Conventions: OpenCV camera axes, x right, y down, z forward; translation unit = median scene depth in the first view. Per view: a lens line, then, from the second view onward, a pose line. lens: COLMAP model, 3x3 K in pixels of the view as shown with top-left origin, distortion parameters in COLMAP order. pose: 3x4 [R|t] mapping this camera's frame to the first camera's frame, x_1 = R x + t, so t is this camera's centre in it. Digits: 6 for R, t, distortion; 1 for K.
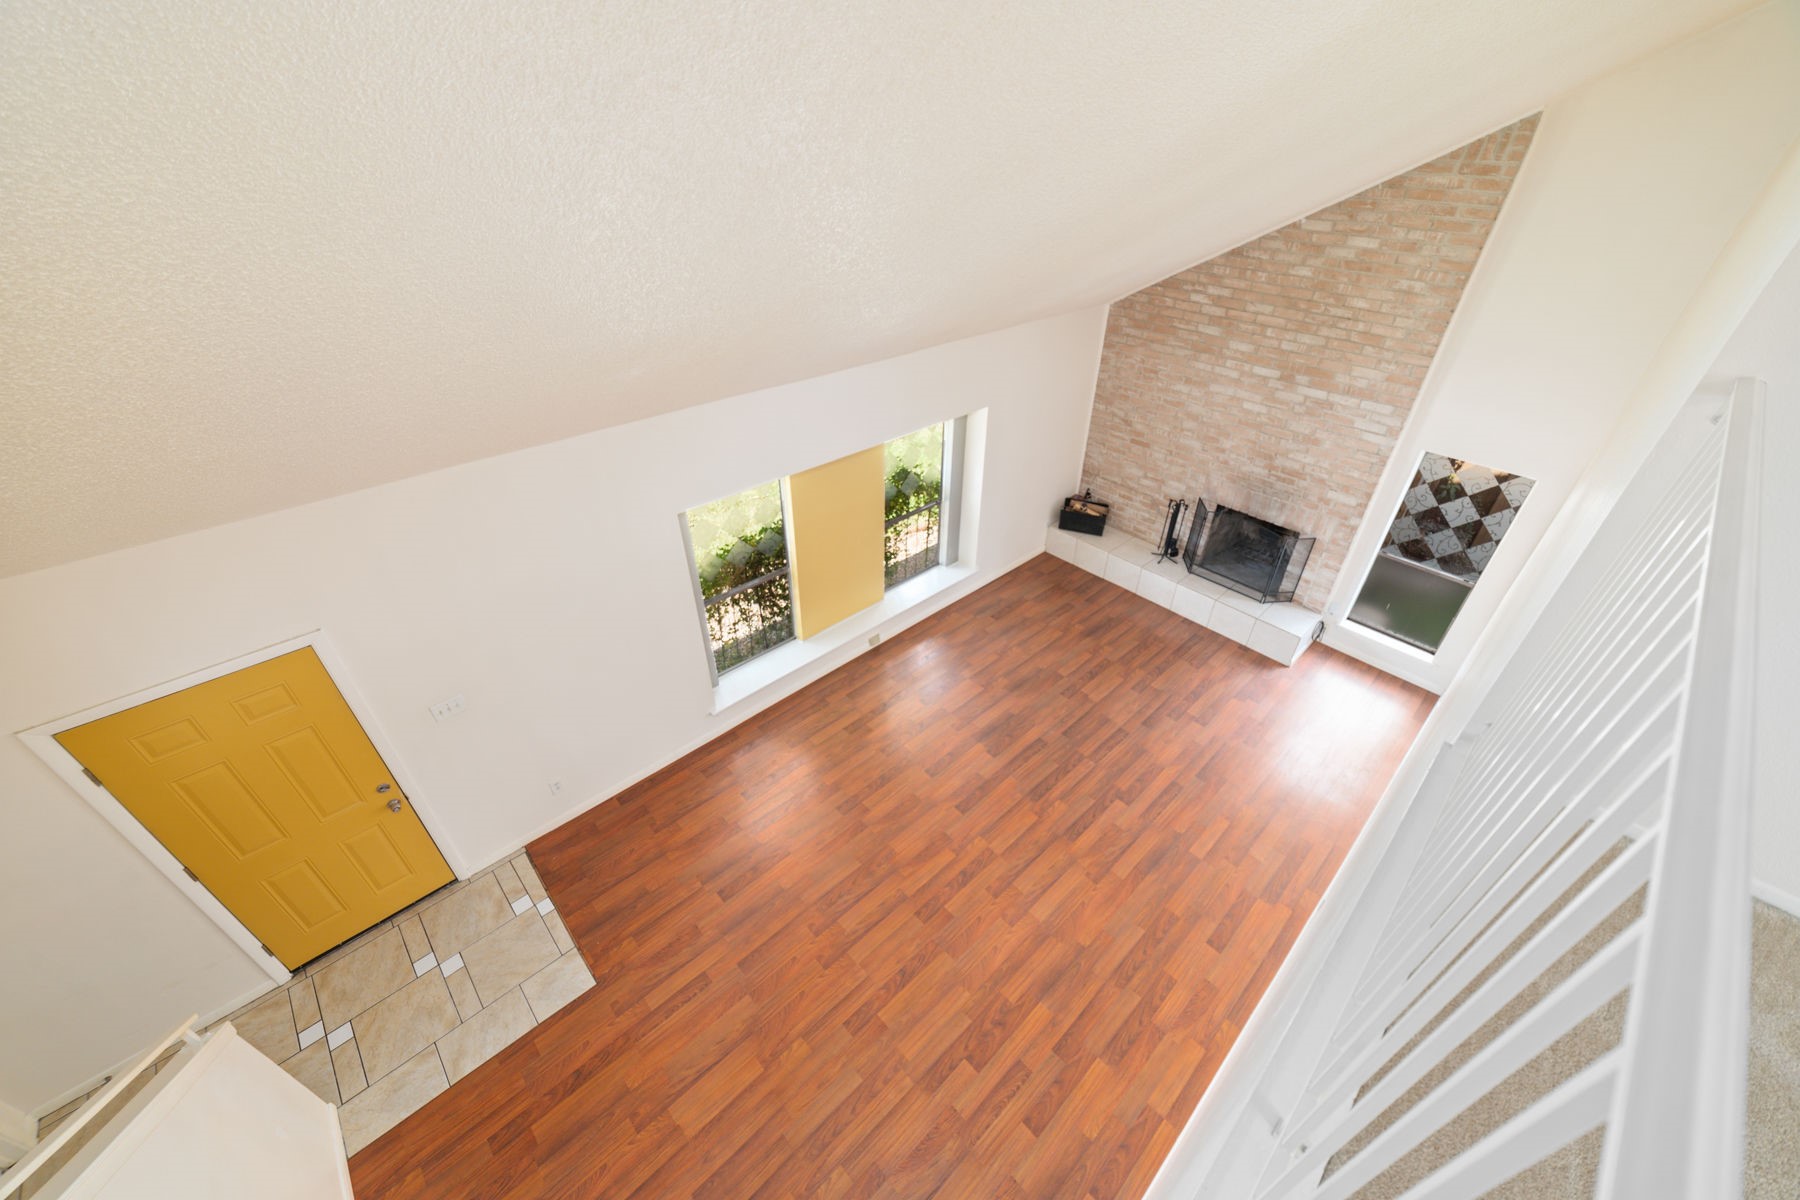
lens RADIAL K [[682.6, 0, 900.7], [0, 682.6, 600.3], [0, 0, 1]] dist [-0.018312, 0.002436]
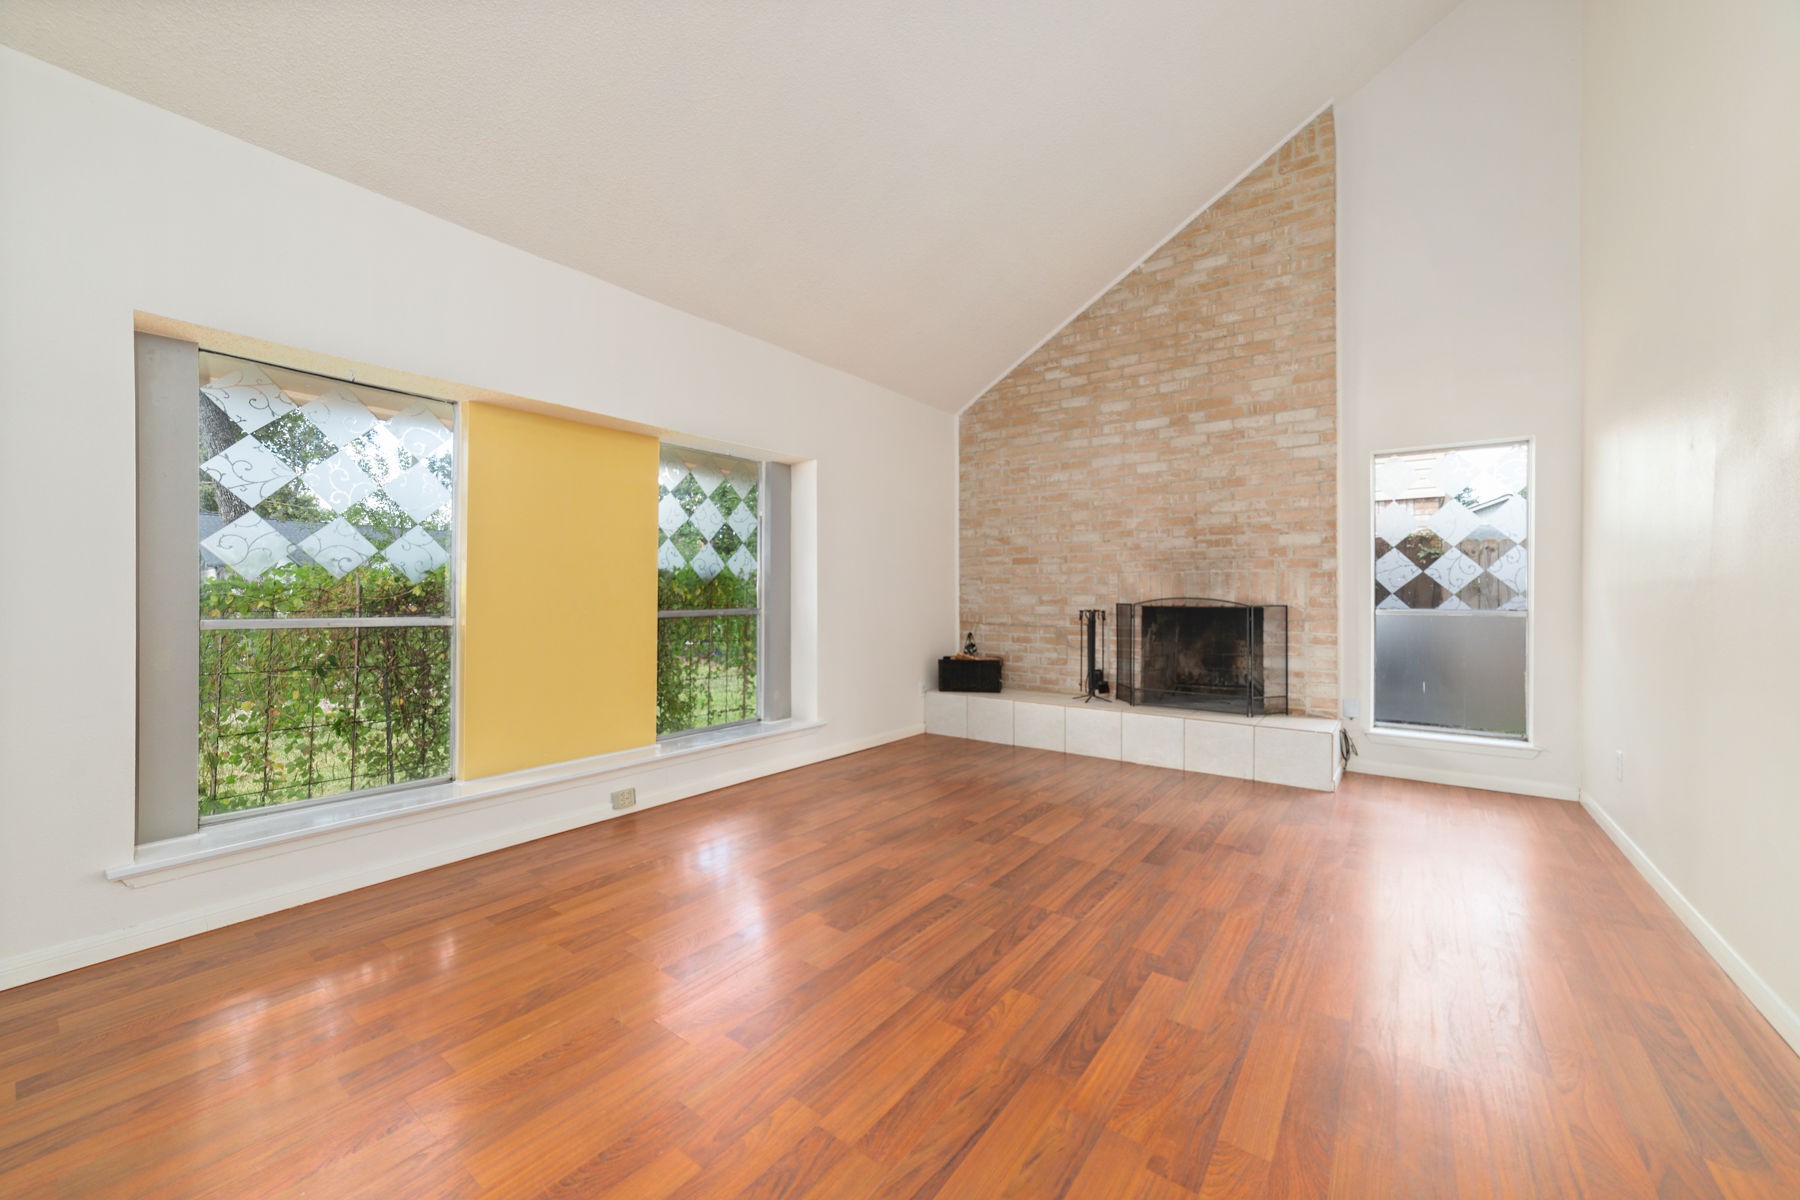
lens RADIAL K [[682.6, 0, 902.0], [0, 682.6, 599.1], [0, 0, 1]] dist [-0.018312, 0.002436]
pose [[0.984793, -0.005229, 0.173653, 0.094442], [0.104797, 0.815097, -0.569767, 0.284635], [-0.138565, 0.579301, 0.803250, 0.508244]]
